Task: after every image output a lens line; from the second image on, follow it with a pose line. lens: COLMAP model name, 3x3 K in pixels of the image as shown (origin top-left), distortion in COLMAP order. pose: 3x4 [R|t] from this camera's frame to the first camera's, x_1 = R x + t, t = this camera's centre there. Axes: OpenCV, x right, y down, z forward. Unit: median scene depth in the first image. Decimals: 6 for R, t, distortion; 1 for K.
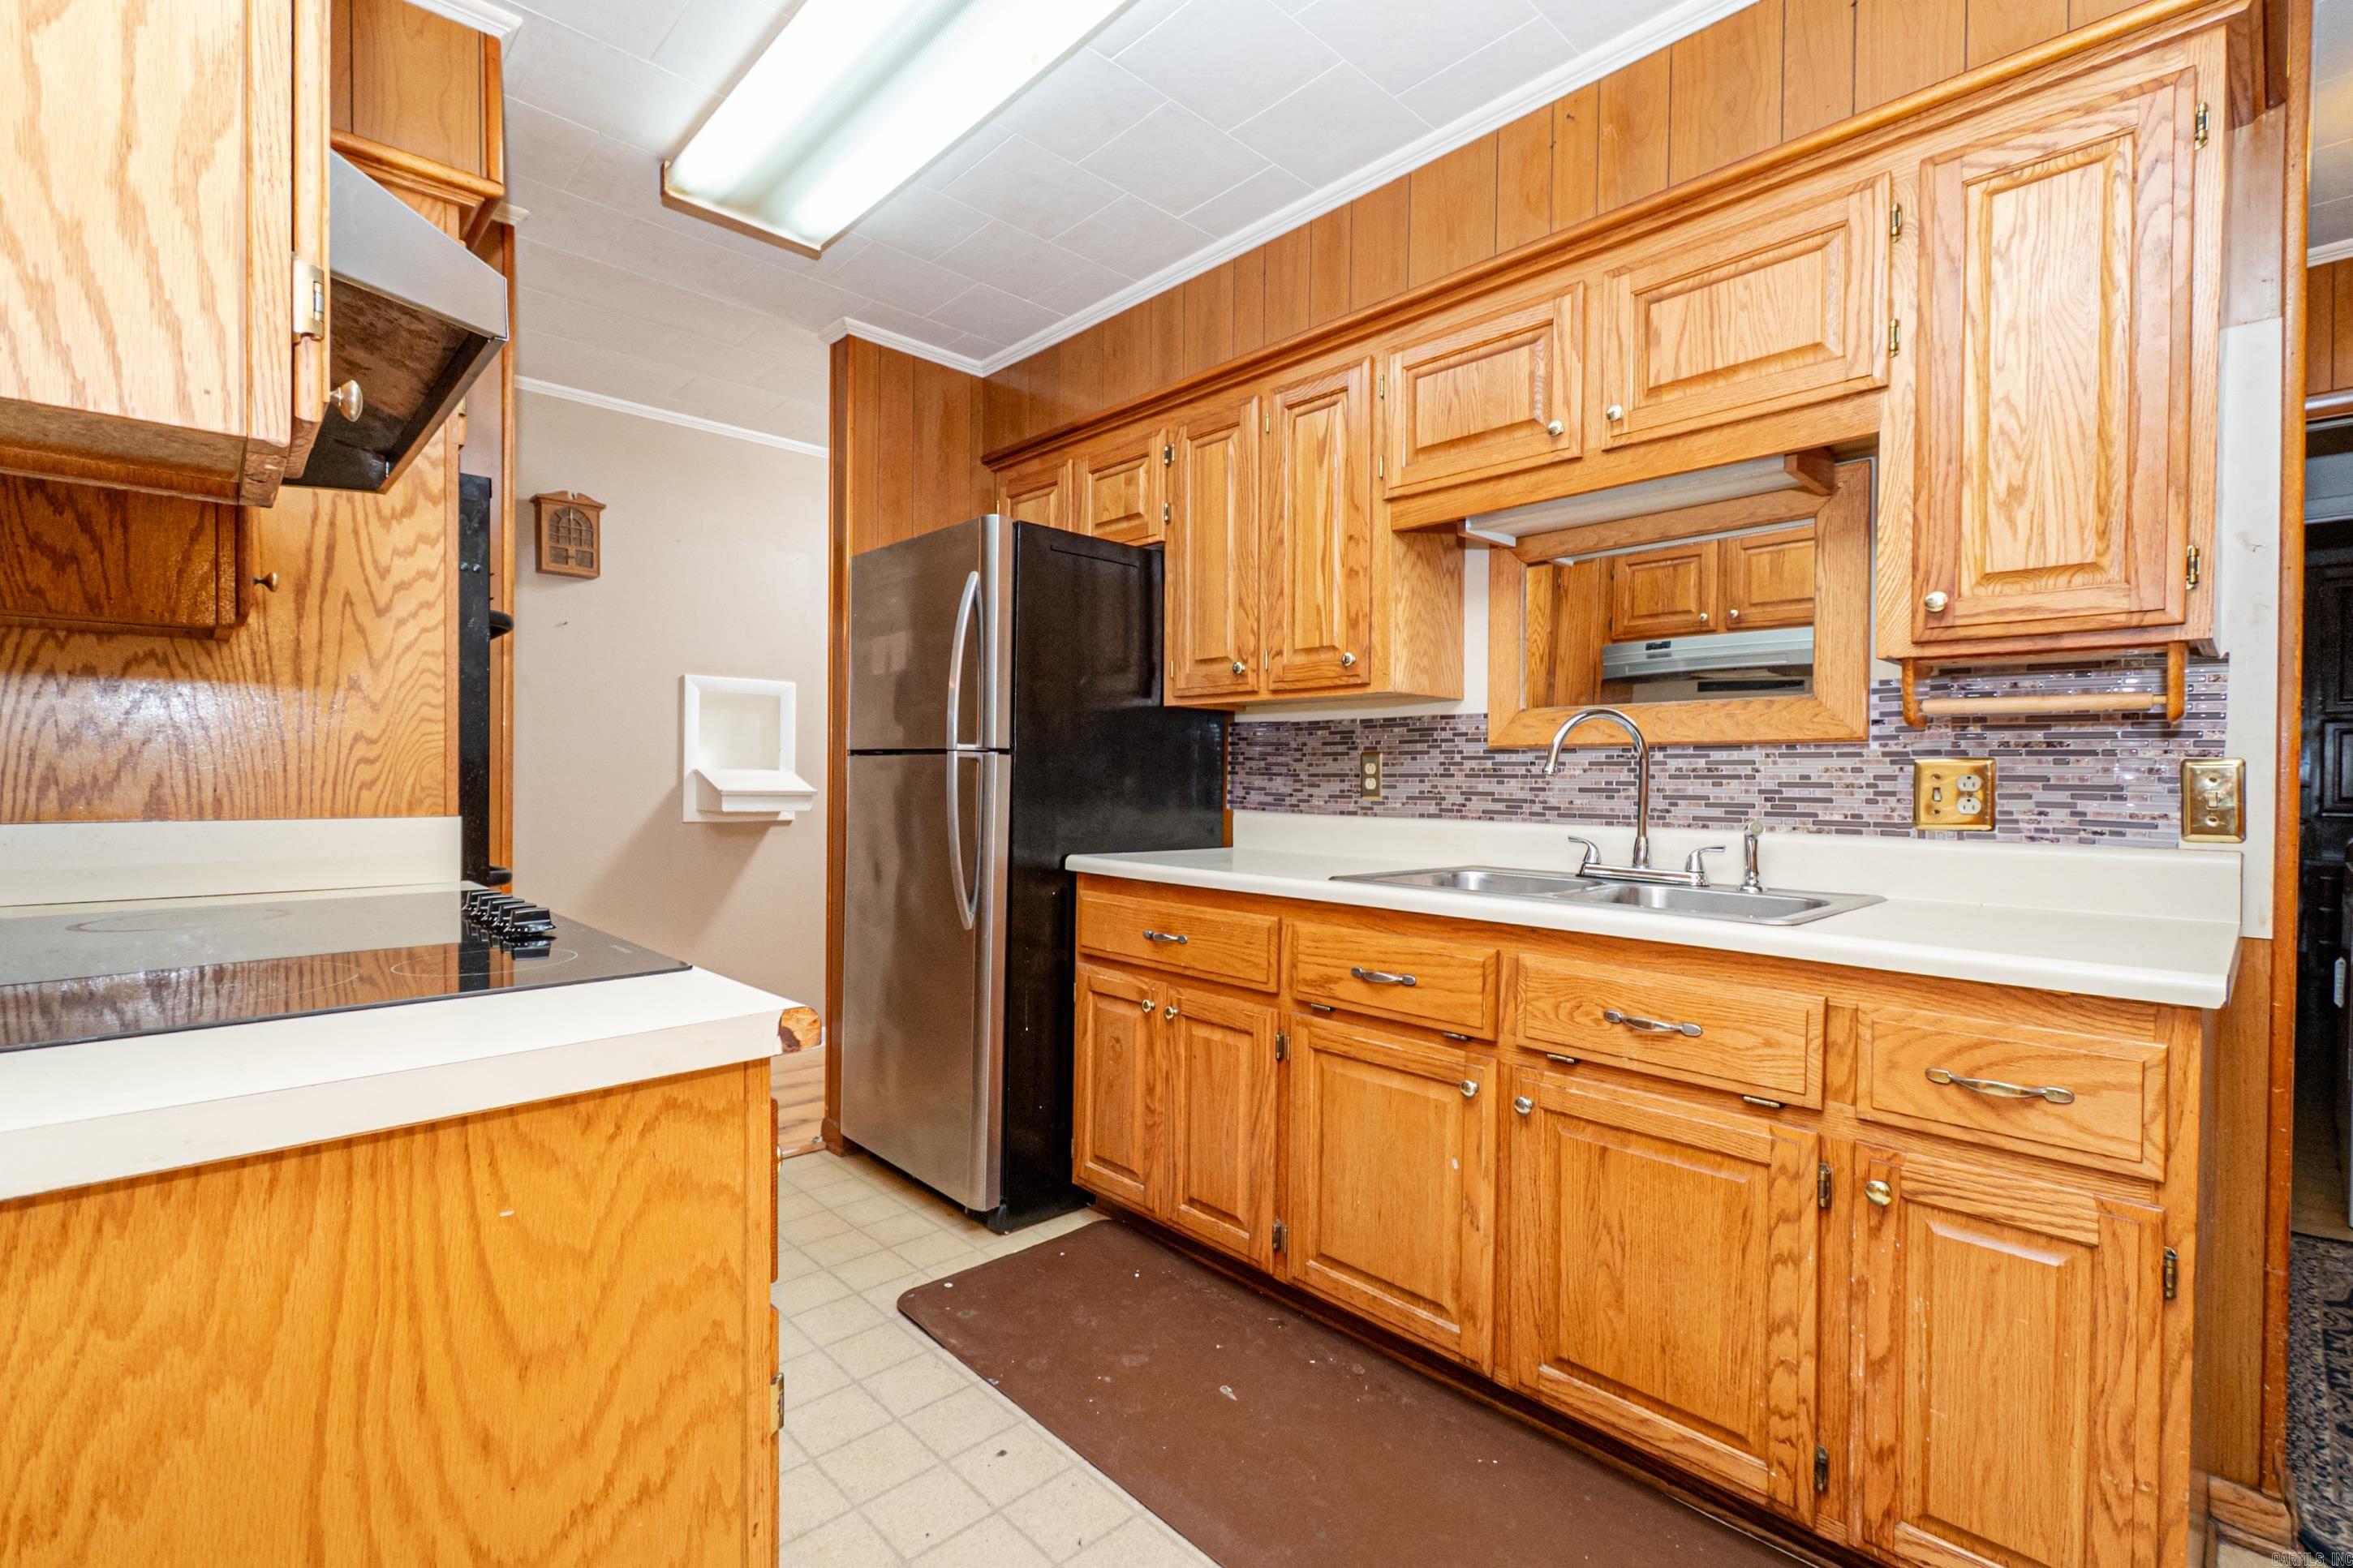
lens RADIAL K [[1037.8, 0, 1179.7], [0, 1037.8, 788.8], [0, 0, 1]] dist [0.006345, -0.003719]
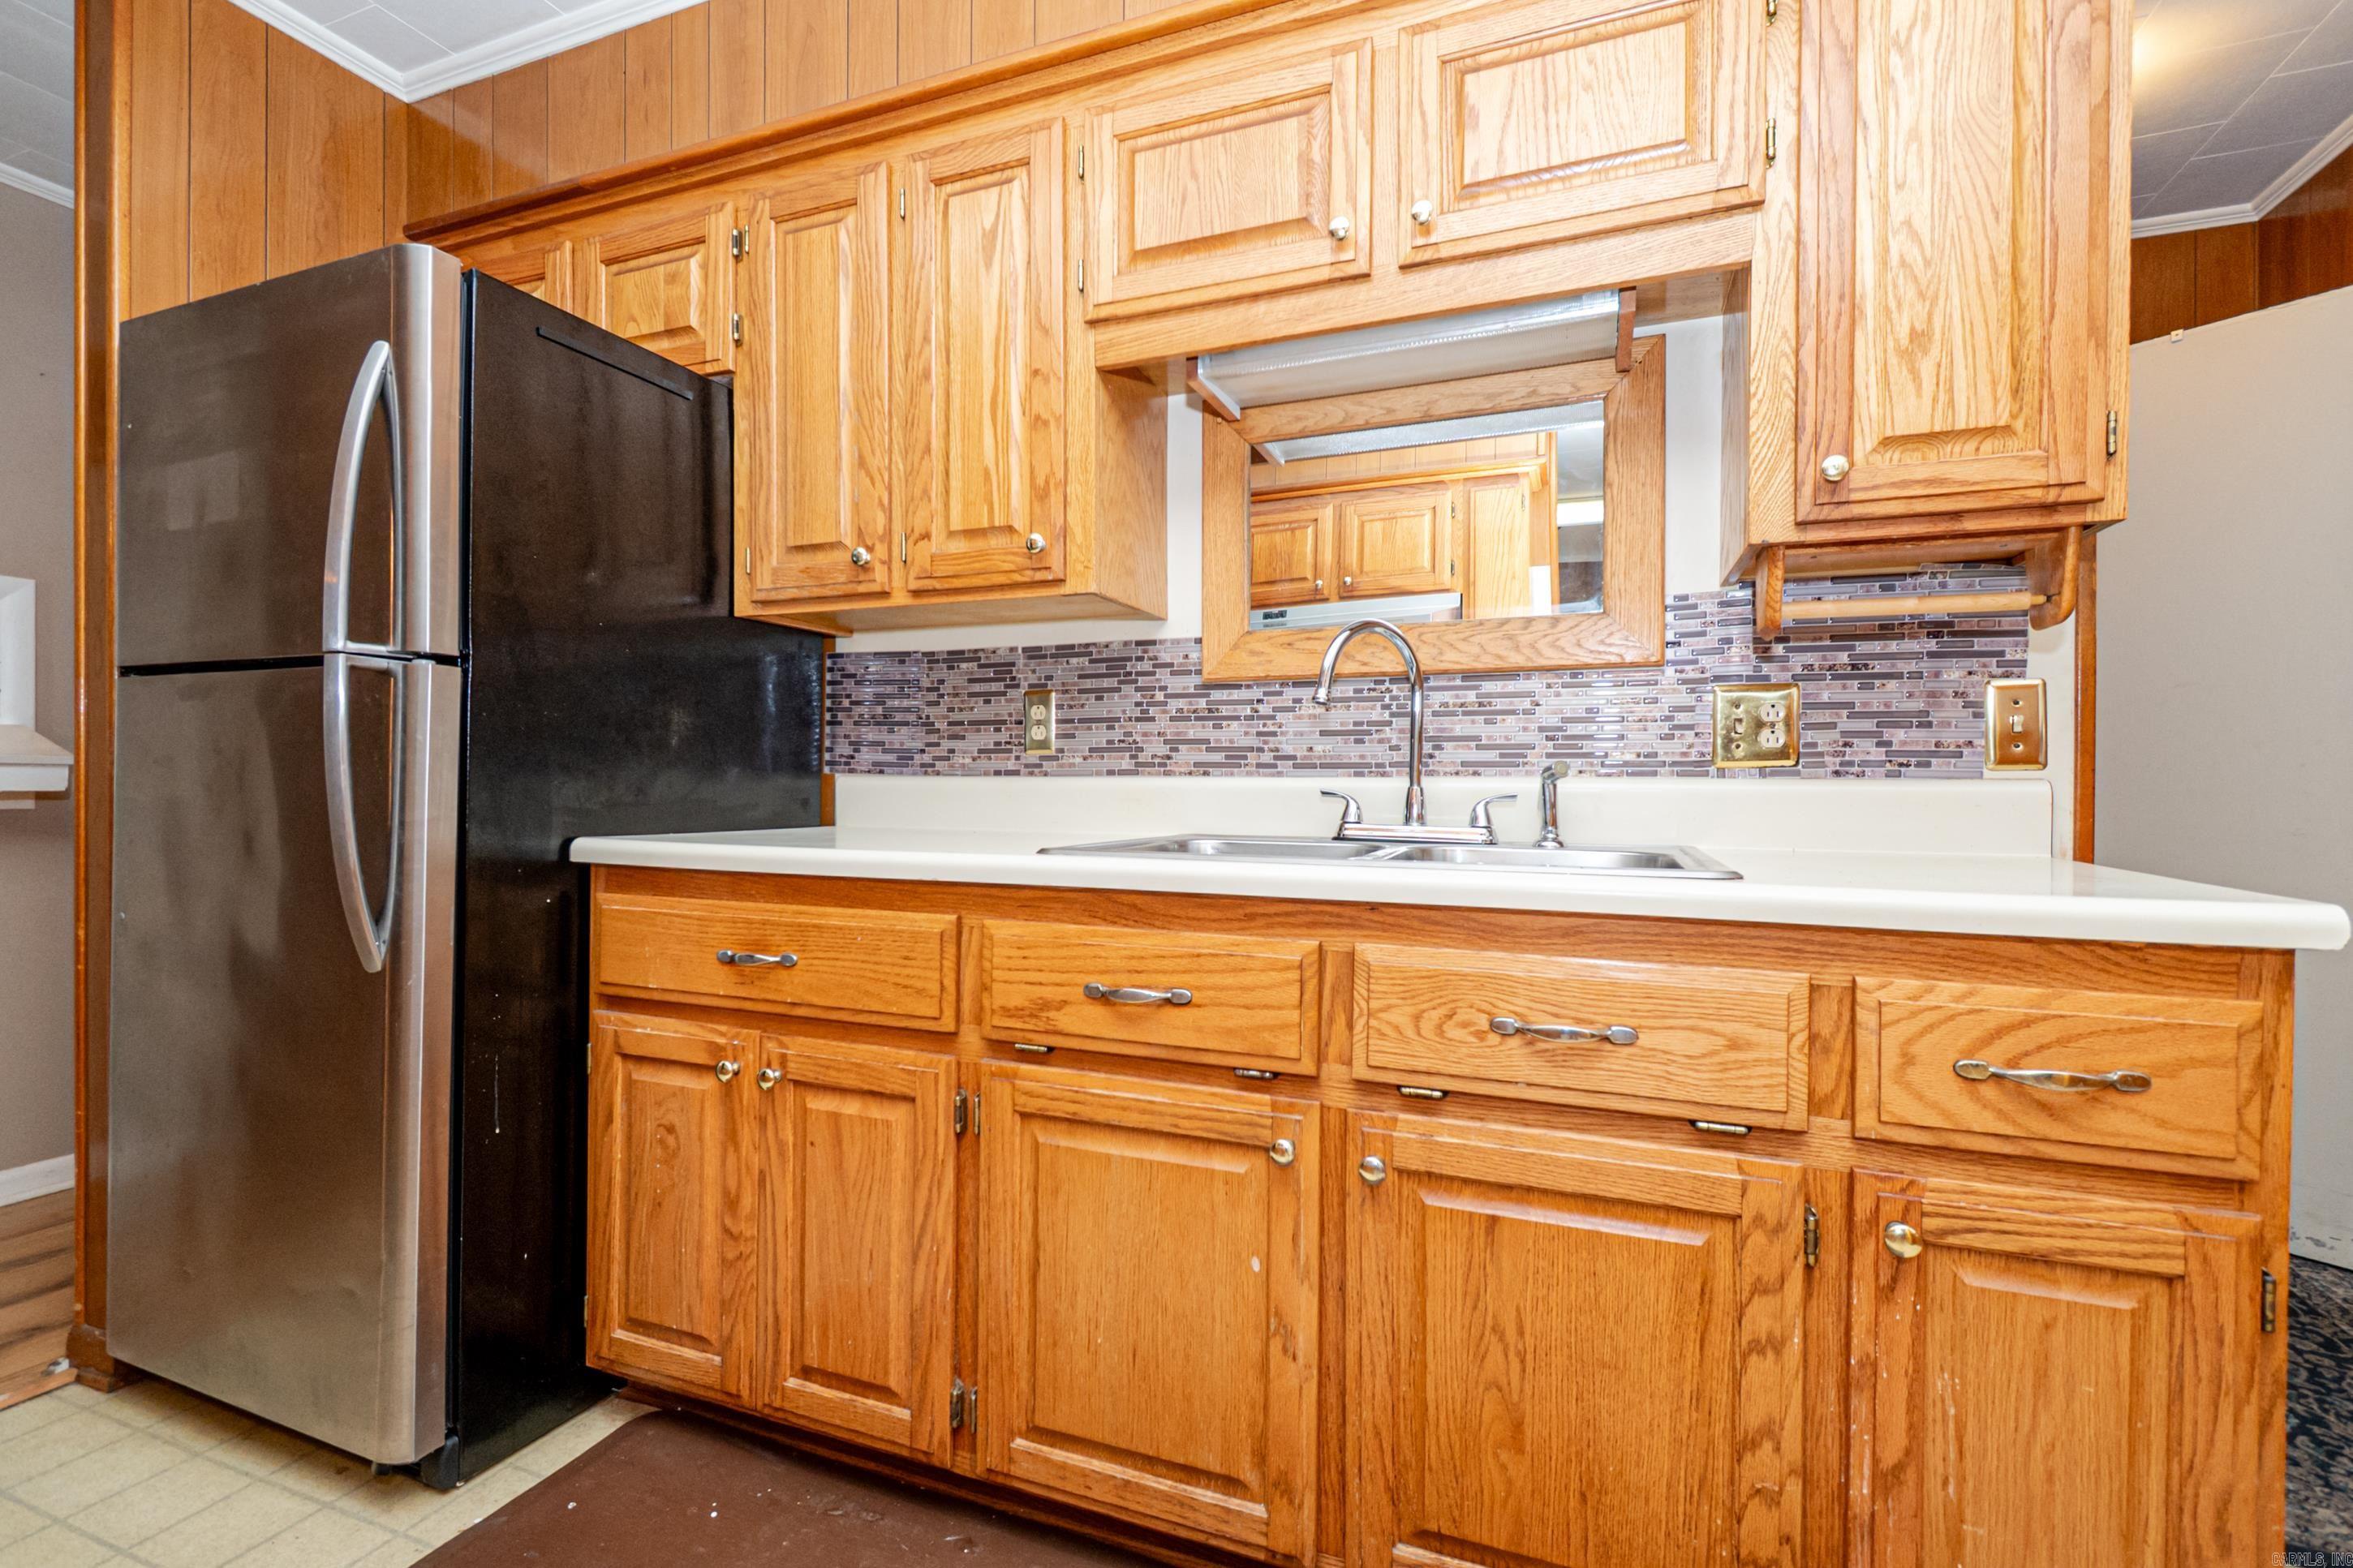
lens RADIAL K [[1037.8, 0, 1179.7], [0, 1037.8, 788.8], [0, 0, 1]] dist [0.006345, -0.003719]
pose [[0.906360, -0.007656, 0.422437, -0.057917], [0.007932, 0.999968, 0.001104, 0.050410], [-0.422432, 0.002350, 0.906391, 0.393749]]
